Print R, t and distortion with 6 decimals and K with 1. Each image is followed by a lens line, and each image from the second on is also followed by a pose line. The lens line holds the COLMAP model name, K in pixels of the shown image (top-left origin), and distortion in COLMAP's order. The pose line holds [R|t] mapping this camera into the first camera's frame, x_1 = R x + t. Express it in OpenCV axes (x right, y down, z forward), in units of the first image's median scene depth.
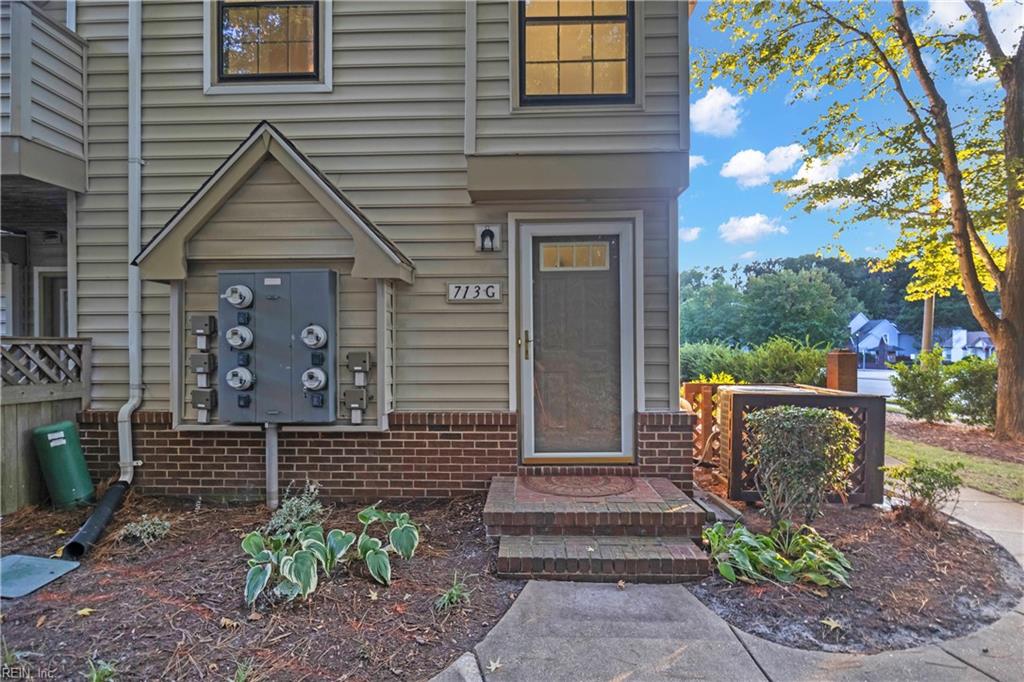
lens RADIAL K [[520.5, 0, 511.6], [0, 520.5, 351.5], [0, 0, 1]] dist [-0.001286, -0.000175]
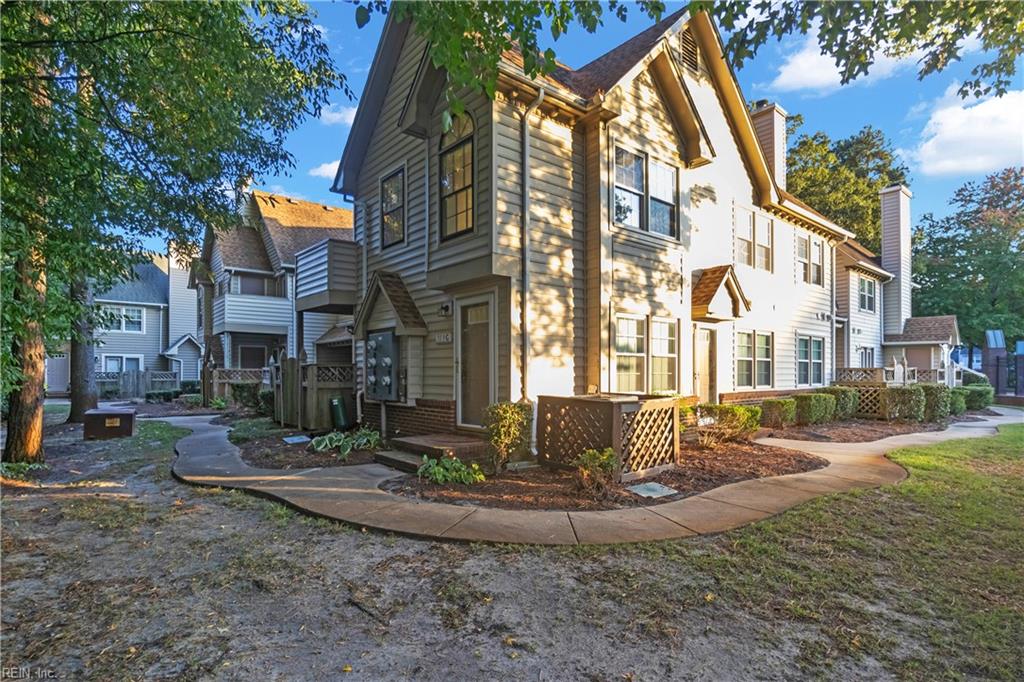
lens RADIAL K [[515.6, 0, 512.4], [0, 515.6, 369.4], [0, 0, 1]] dist [-0.000921, -0.000017]
pose [[0.675741, -0.001308, -0.737138, 1.531366], [0.005066, 0.999983, 0.002870, -0.002360], [0.737121, -0.005674, 0.675736, -0.107390]]
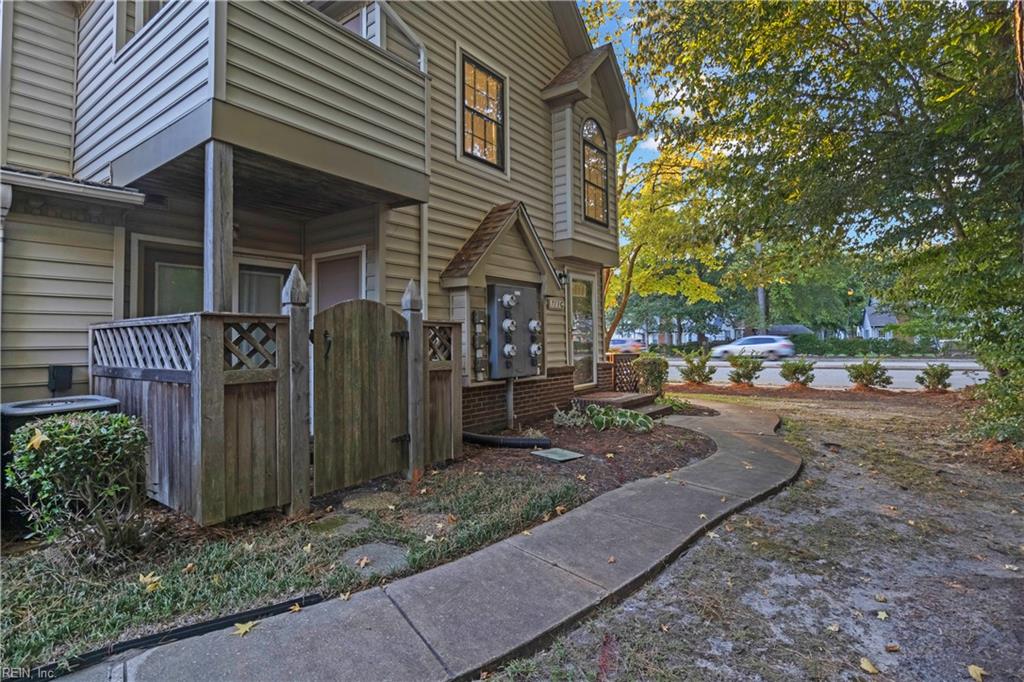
lens RADIAL K [[521.4, 0, 511.1], [0, 521.4, 336.1], [0, 0, 1]] dist [-0.001787, 0.000050]
pose [[0.577336, 0.001839, 0.816504, -1.769534], [-0.000303, 0.999998, -0.002038, 0.005708], [-0.816506, 0.000929, 0.577336, 0.026126]]
